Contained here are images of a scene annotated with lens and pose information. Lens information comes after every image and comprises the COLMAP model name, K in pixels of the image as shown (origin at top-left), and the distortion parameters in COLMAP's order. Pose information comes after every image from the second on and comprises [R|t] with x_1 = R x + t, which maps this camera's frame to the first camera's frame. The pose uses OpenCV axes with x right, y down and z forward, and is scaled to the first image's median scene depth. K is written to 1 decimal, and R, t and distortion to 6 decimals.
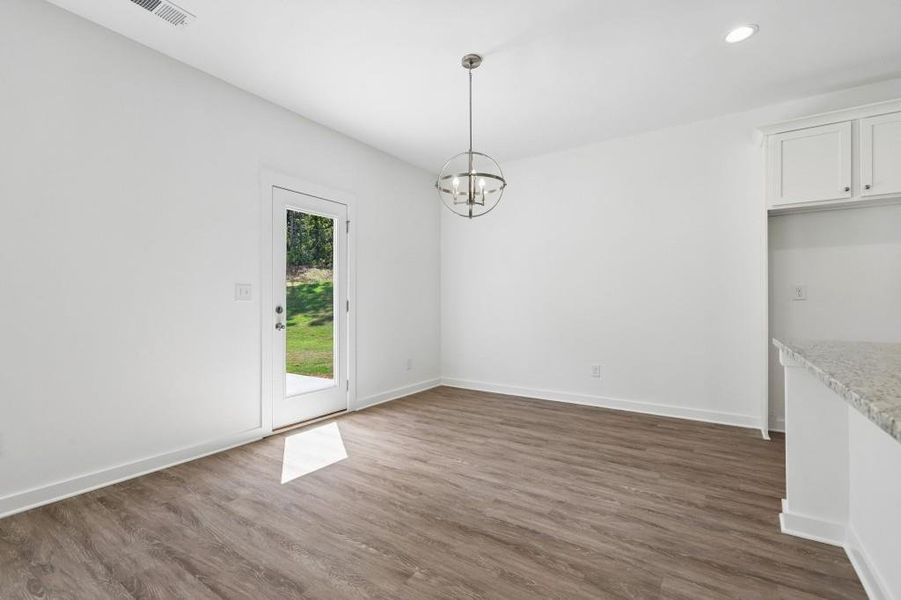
lens RADIAL K [[404.6, 0, 445.5], [0, 404.6, 301.1], [0, 0, 1]] dist [-0.000177, 0.003942]
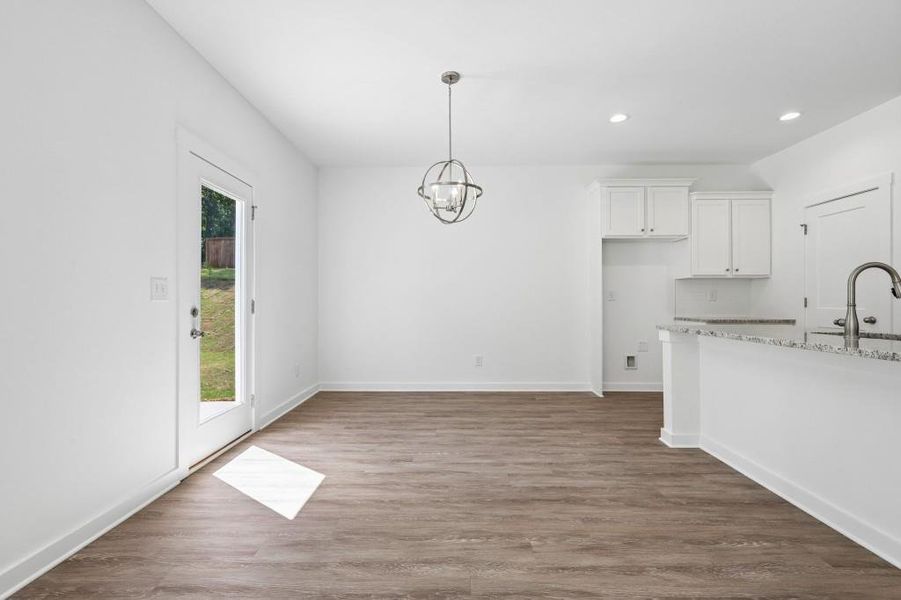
lens RADIAL K [[404.6, 0, 445.8], [0, 404.6, 299.7], [0, 0, 1]] dist [-0.000177, 0.003942]
pose [[0.838754, 0.002235, 0.544505, -0.523935], [0.000199, 0.999990, -0.004410, 0.001468], [-0.544510, 0.003807, 0.838746, 0.108124]]
